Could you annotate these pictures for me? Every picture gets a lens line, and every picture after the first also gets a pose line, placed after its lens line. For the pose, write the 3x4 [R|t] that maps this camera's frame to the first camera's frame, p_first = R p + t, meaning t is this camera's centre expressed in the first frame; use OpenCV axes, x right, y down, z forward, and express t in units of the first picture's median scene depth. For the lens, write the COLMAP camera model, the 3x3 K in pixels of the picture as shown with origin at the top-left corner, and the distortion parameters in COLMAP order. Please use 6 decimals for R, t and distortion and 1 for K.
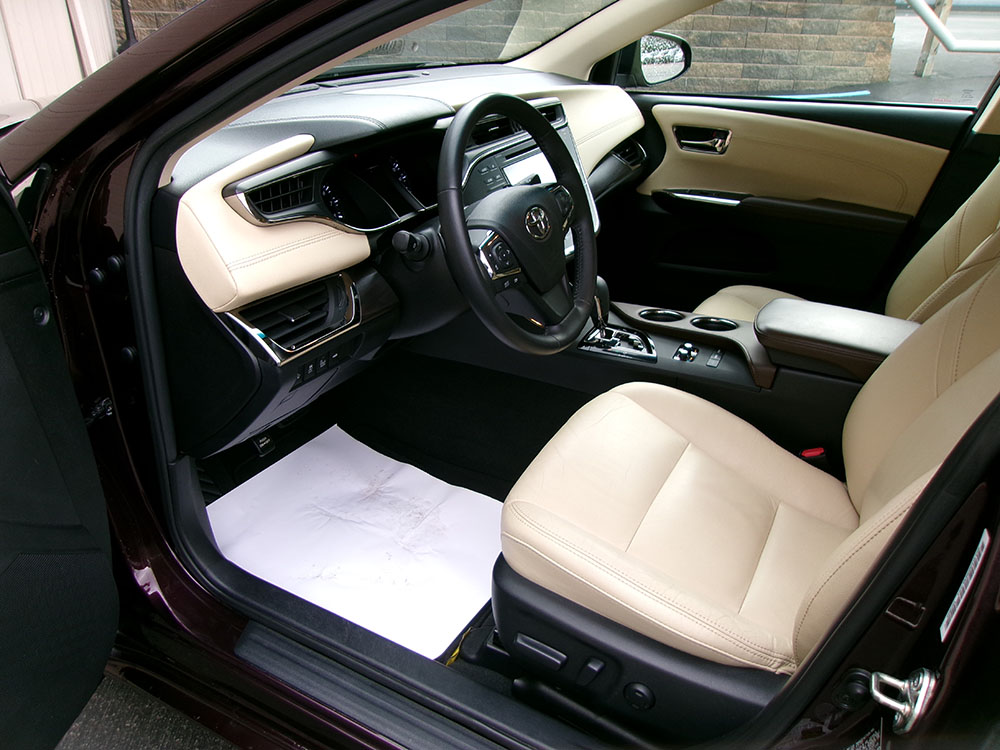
lens RADIAL K [[745.4, 0, 496.8], [0, 745.4, 376.6], [0, 0, 1]] dist [-0.047706, 0.067451]
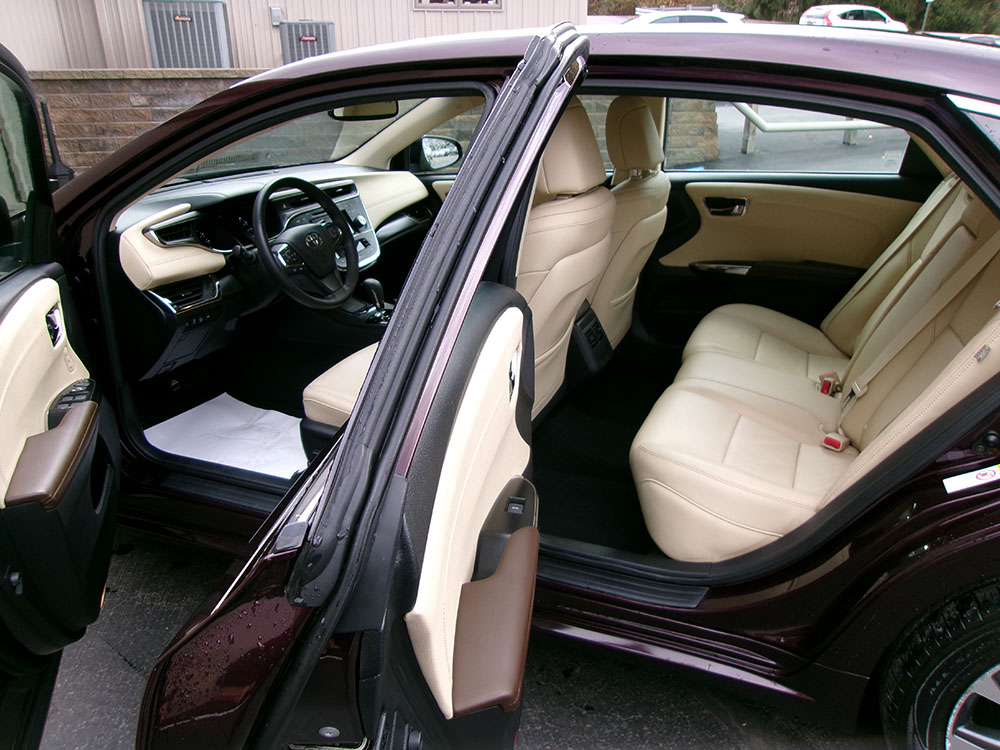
lens RADIAL K [[745.4, 0, 496.8], [0, 745.4, 376.6], [0, 0, 1]] dist [-0.047706, 0.067451]
pose [[0.992858, -0.084157, 0.084562, 0.304172], [0.093556, 0.989050, -0.114136, 0.366858], [-0.074031, 0.121233, 0.989860, -0.805381]]
